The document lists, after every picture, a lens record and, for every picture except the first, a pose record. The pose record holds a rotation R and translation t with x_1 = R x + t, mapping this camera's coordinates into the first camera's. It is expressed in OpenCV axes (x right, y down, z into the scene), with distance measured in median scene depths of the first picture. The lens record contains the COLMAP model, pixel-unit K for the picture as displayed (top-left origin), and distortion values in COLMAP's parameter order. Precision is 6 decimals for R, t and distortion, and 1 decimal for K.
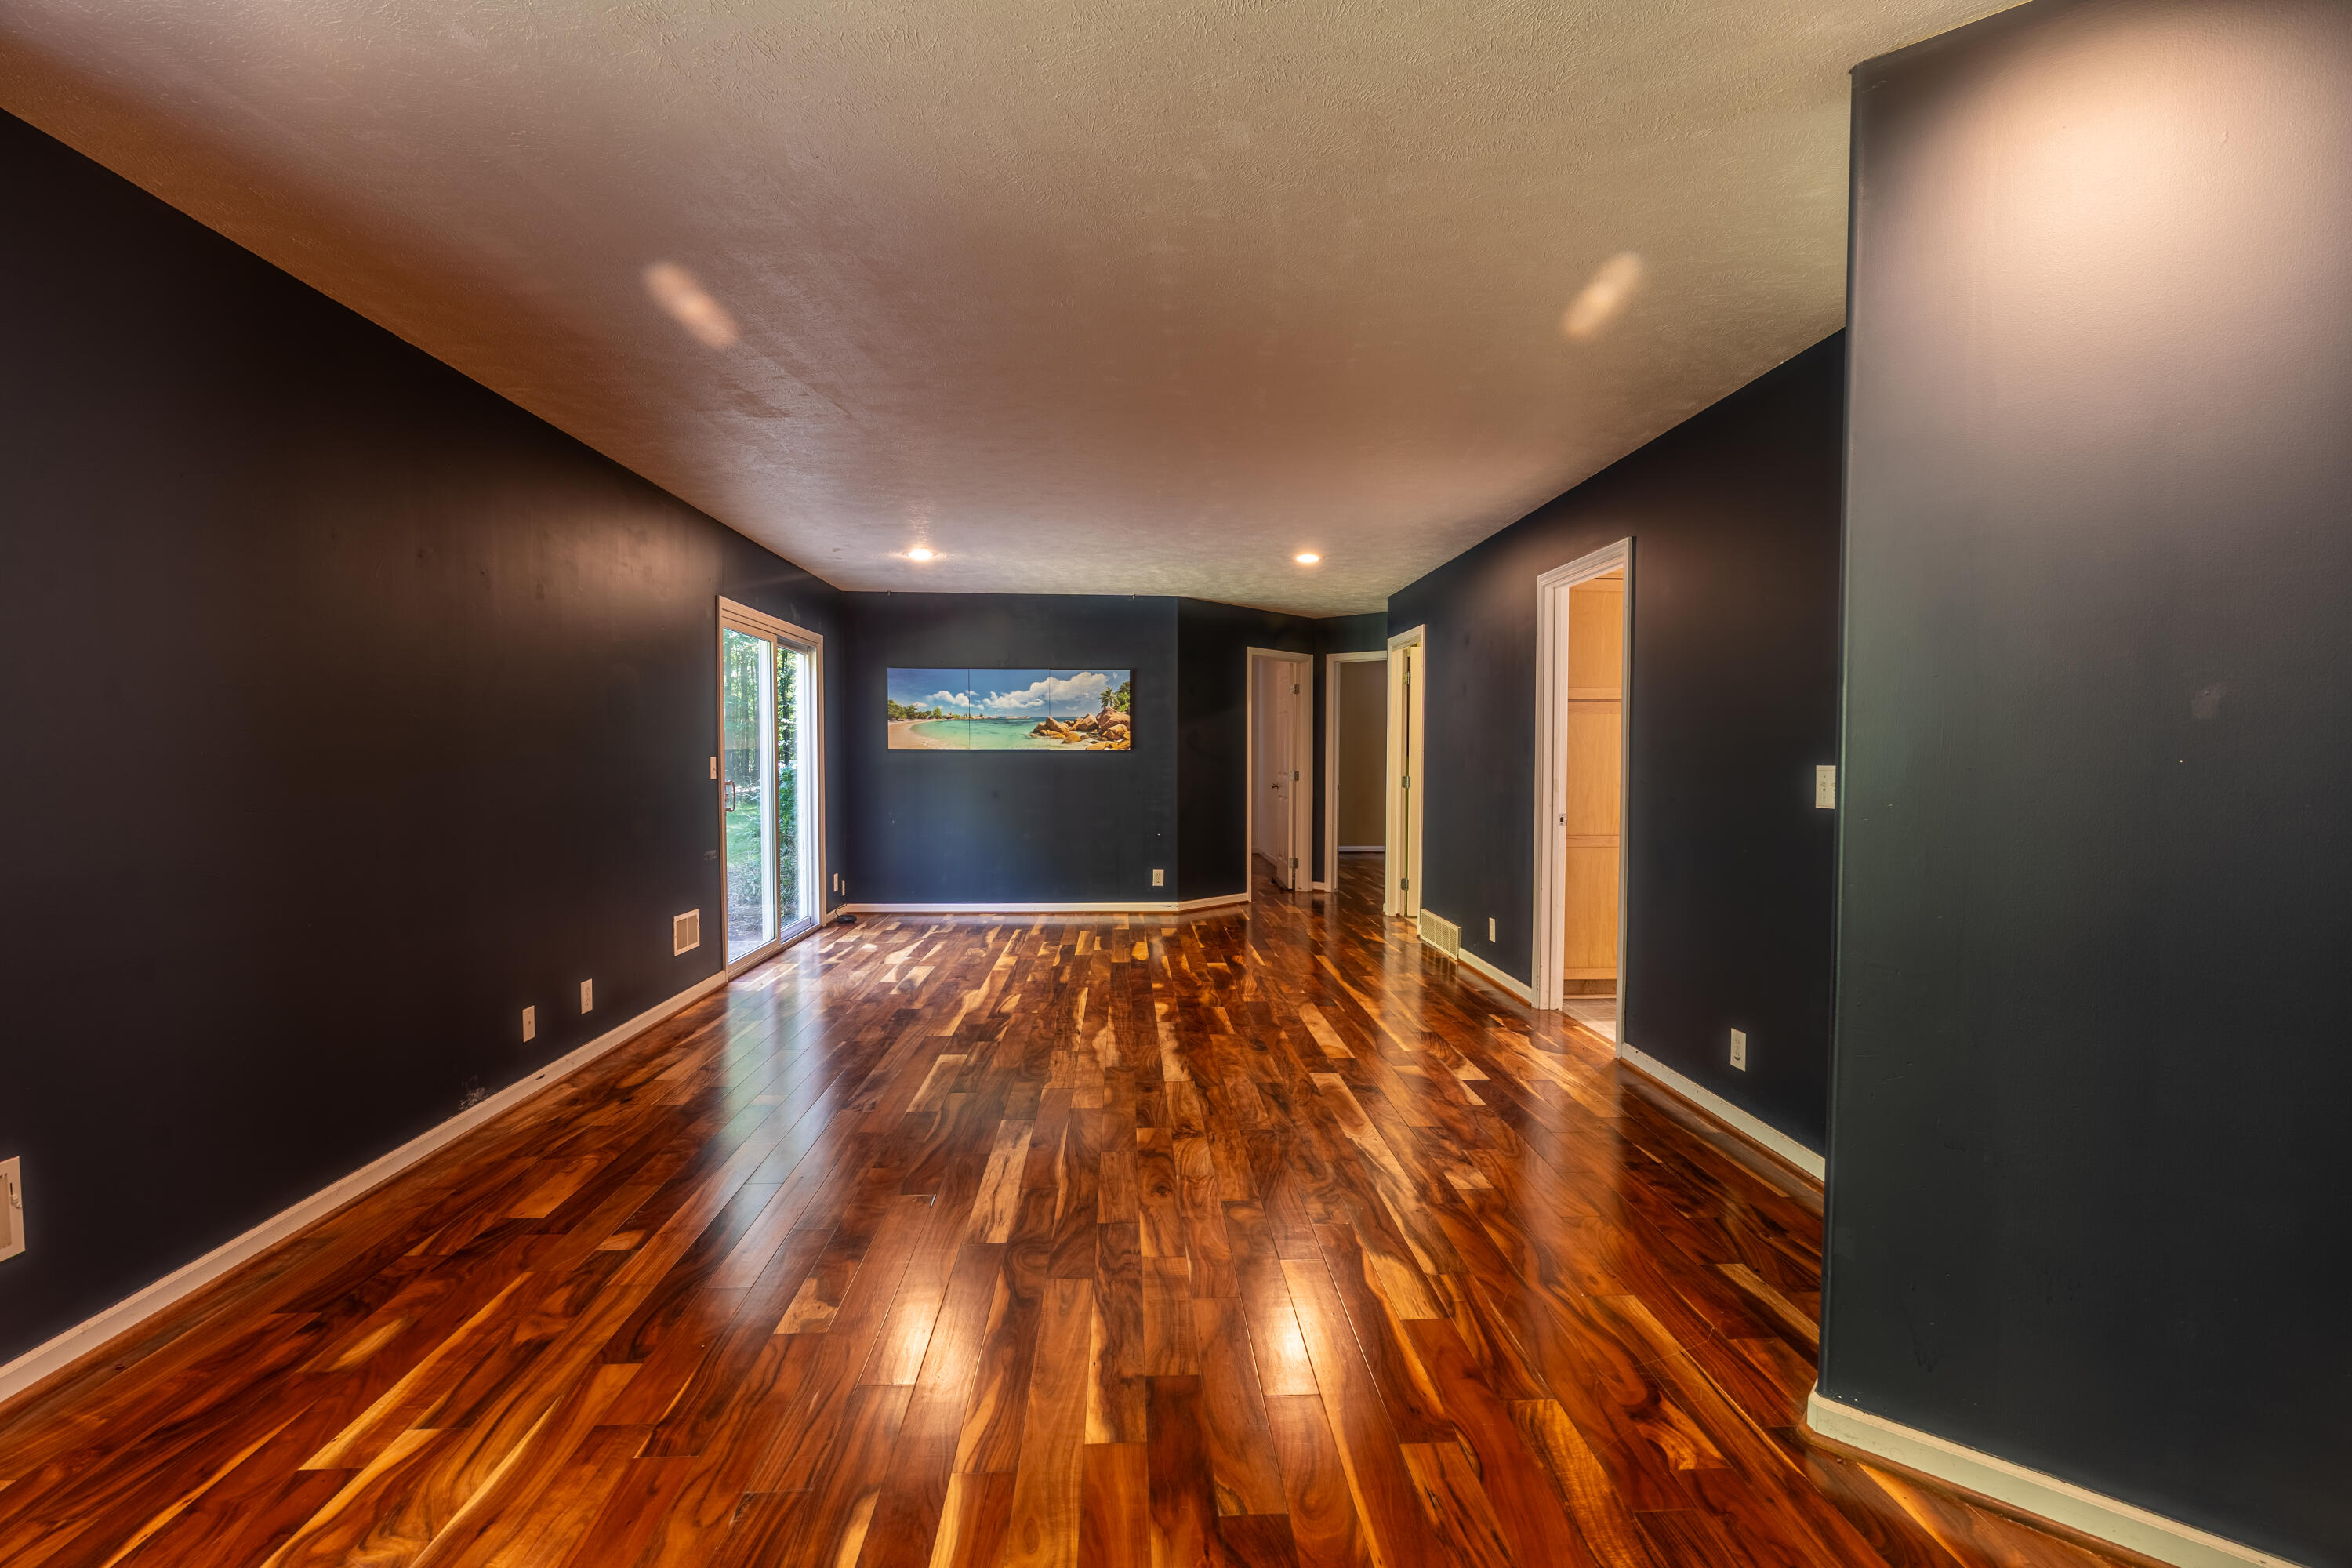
lens RADIAL K [[1057.5, 0, 1183.2], [0, 1057.5, 785.0], [0, 0, 1]] dist [-0.007336, 0.001089]
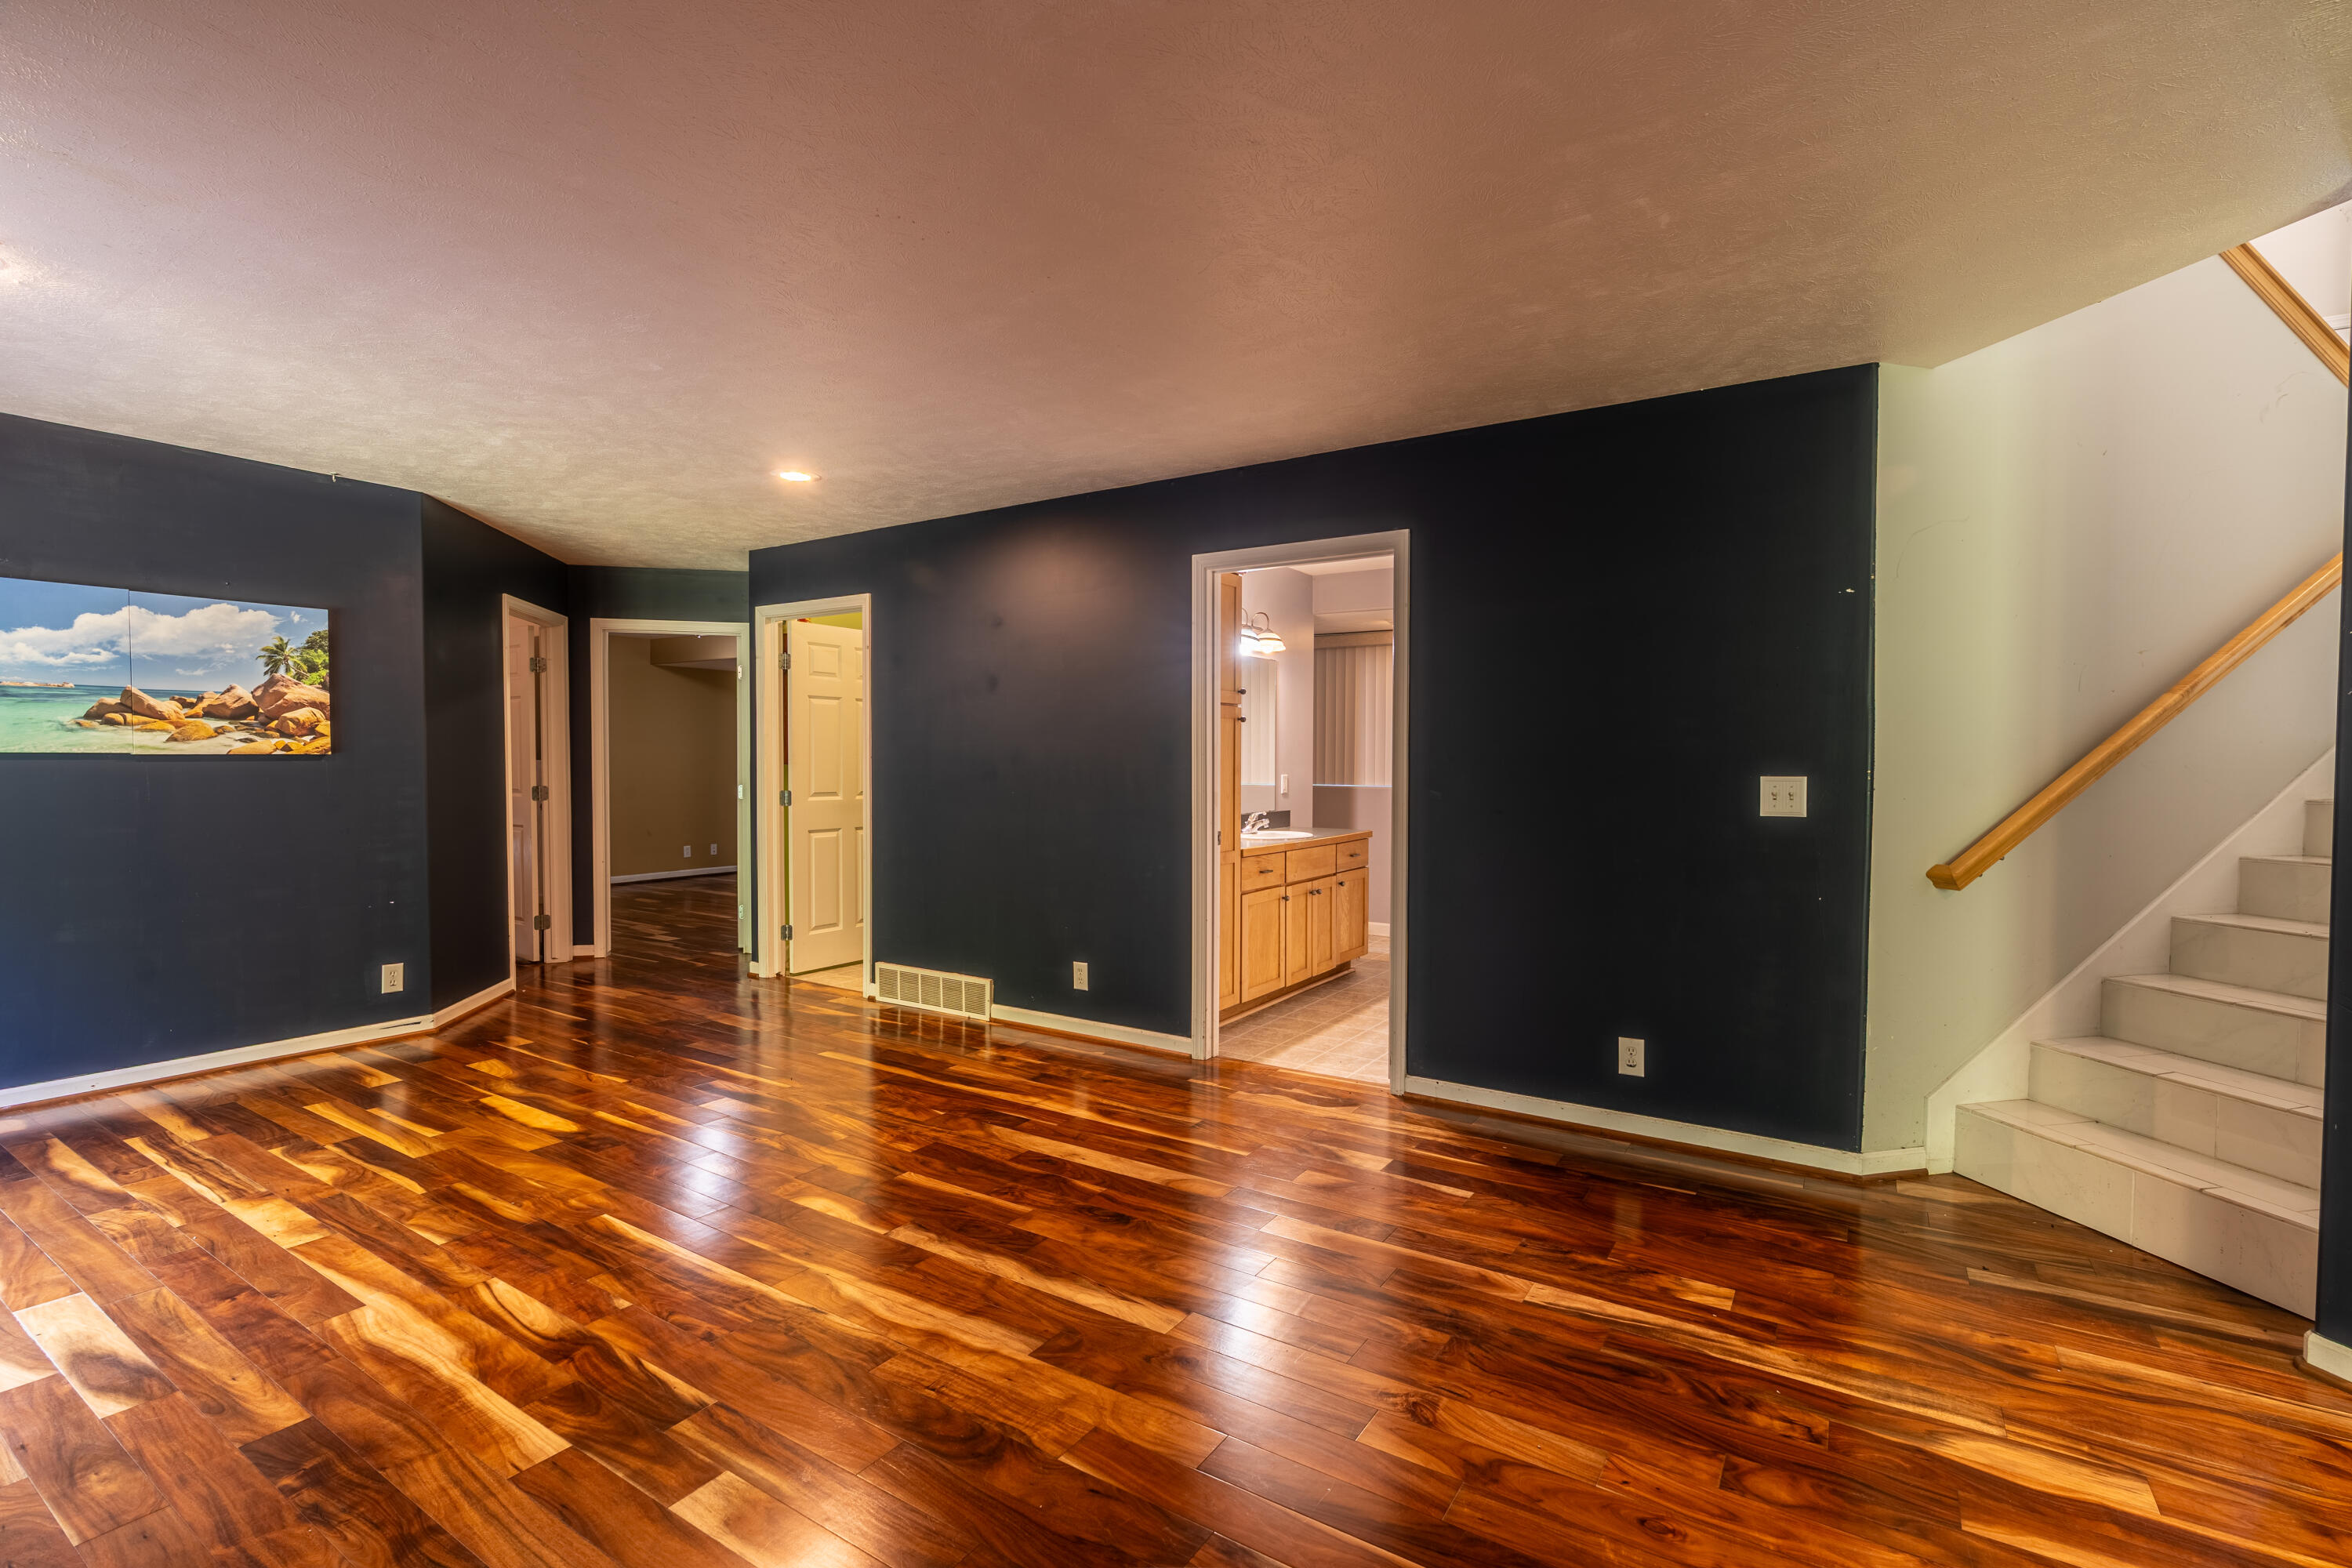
lens RADIAL K [[1057.5, 0, 1183.2], [0, 1057.5, 785.0], [0, 0, 1]] dist [-0.007336, 0.001089]
pose [[0.589508, -0.019122, 0.807536, -0.233098], [0.022123, 0.999727, 0.007522, -0.011883], [-0.807460, 0.013431, 0.589770, 0.319262]]
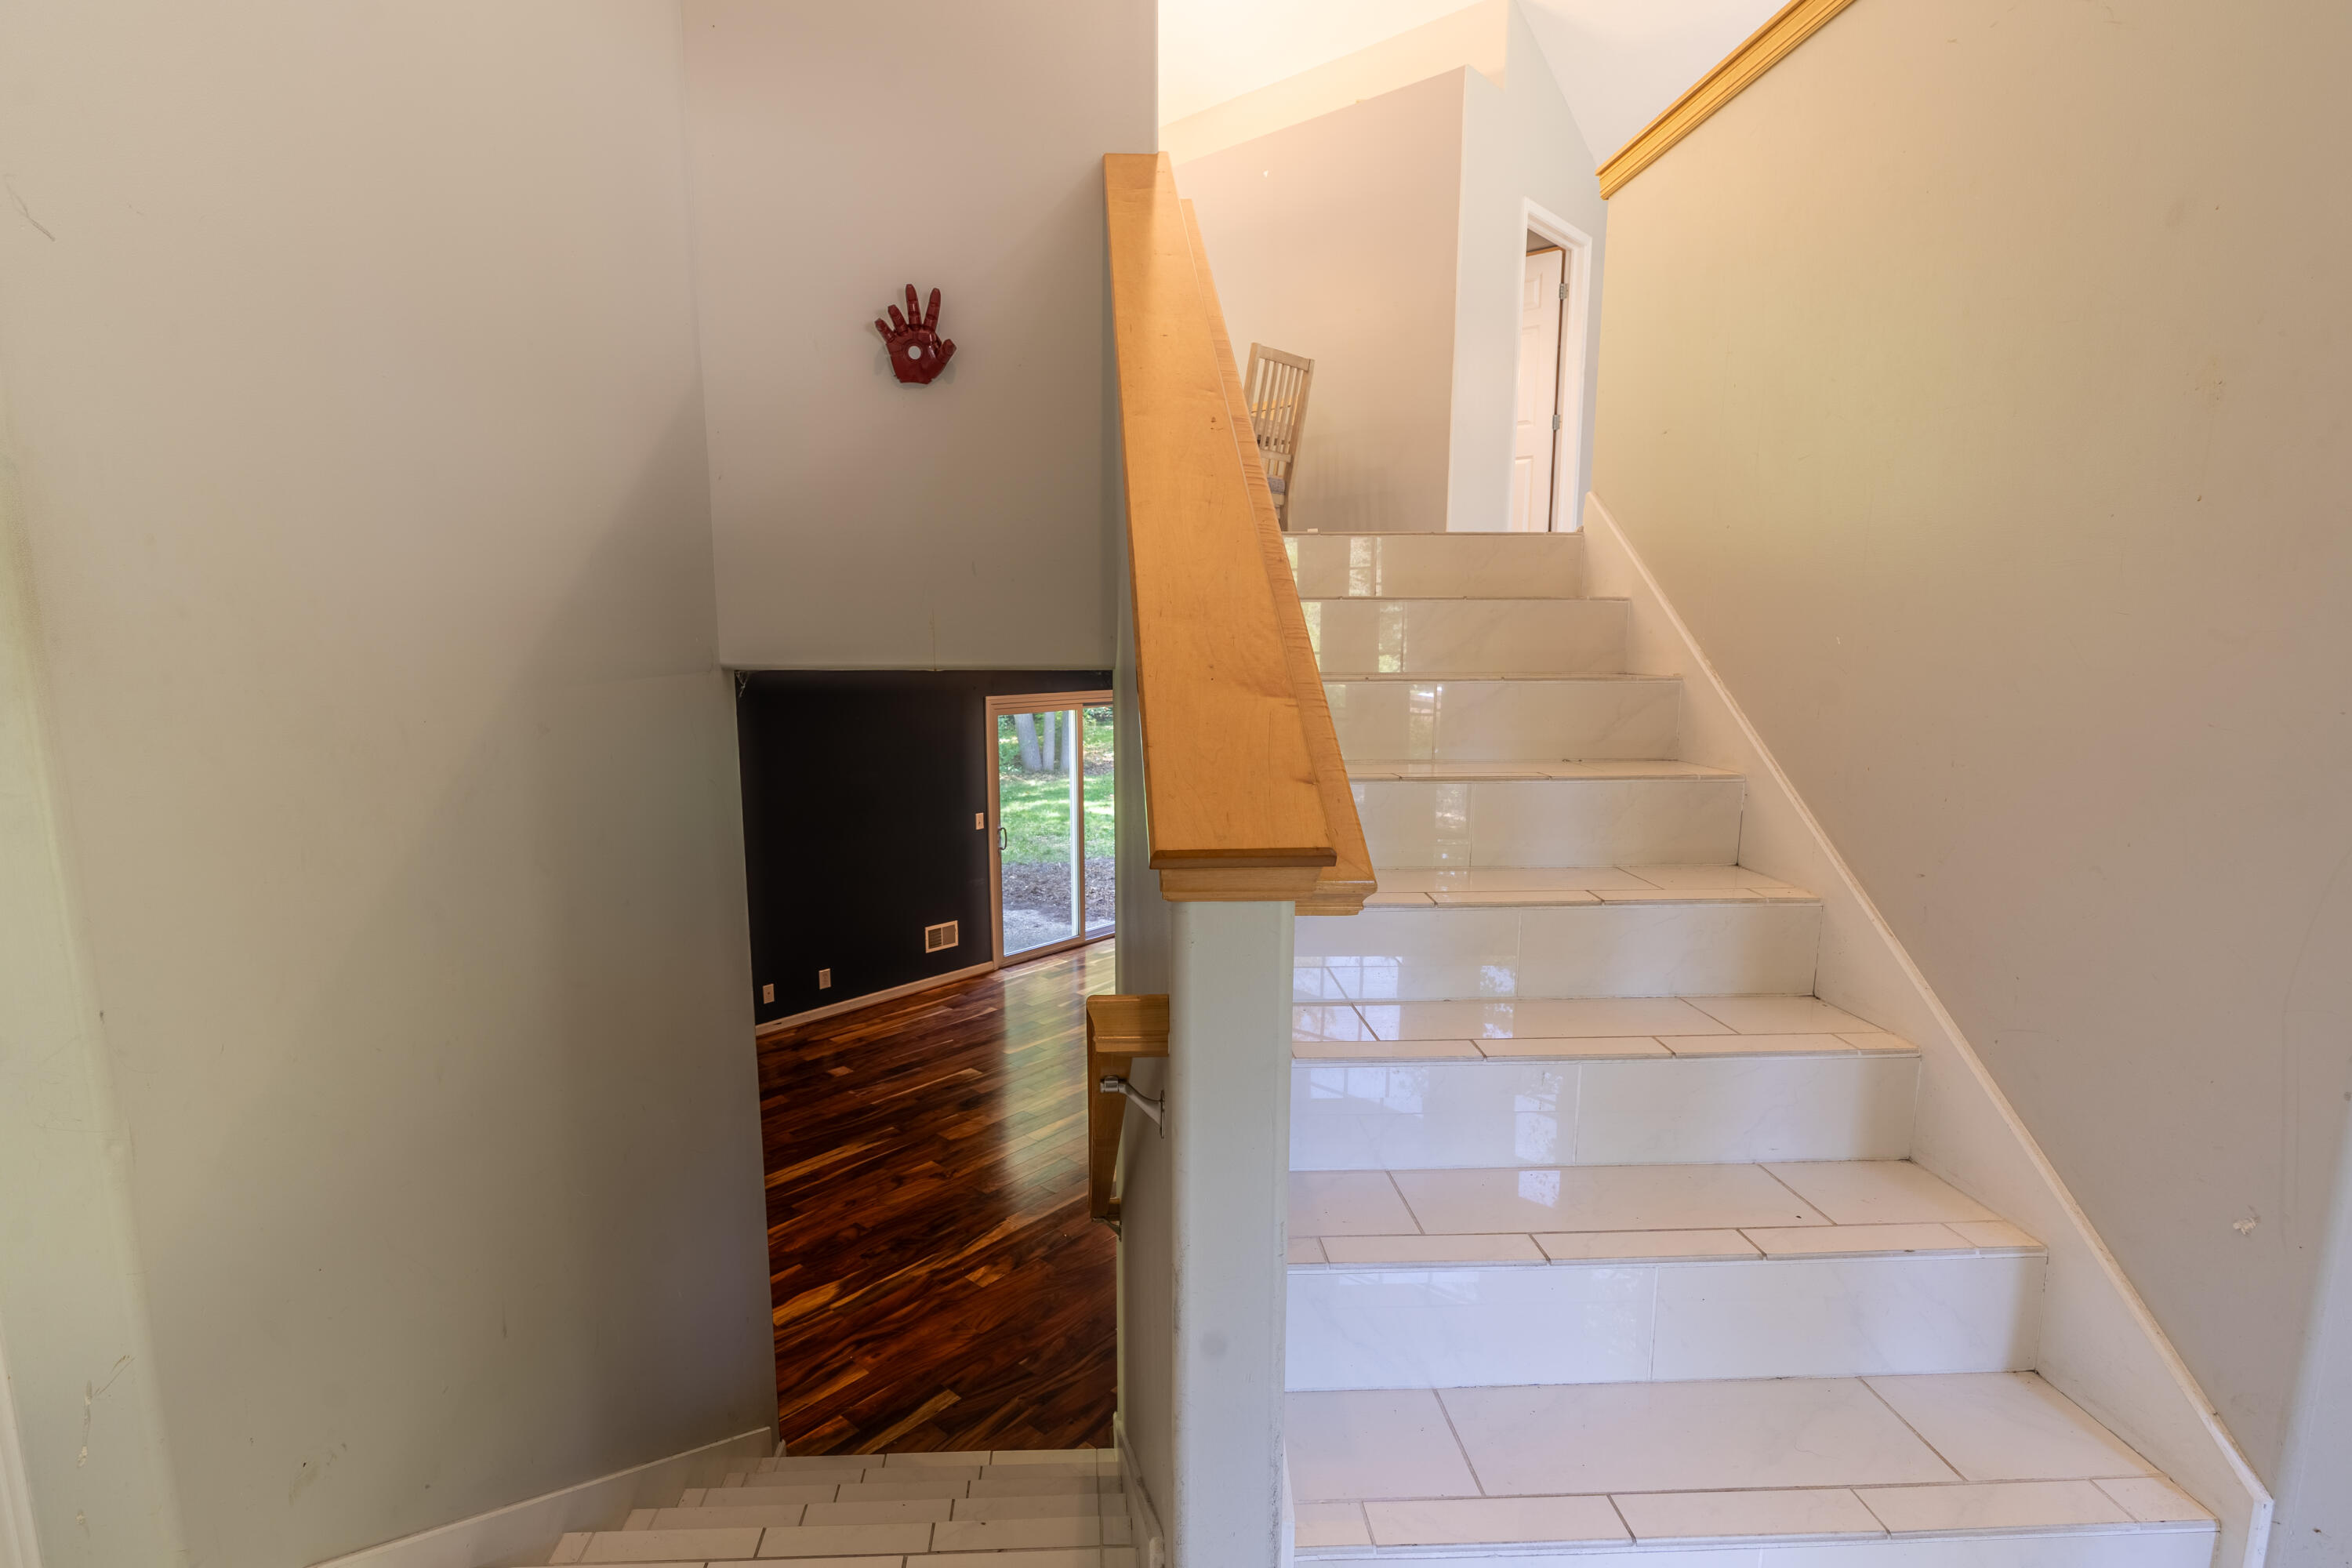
lens RADIAL K [[1152.4, 0, 1126.6], [0, 1152.4, 818.1], [0, 0, 1]] dist [-0.011614, 0.000612]
pose [[0.691820, 0.113777, -0.713050, 0.525413], [-0.019495, 0.990091, 0.139069, -0.159375], [0.721807, -0.082310, 0.687183, 0.061656]]
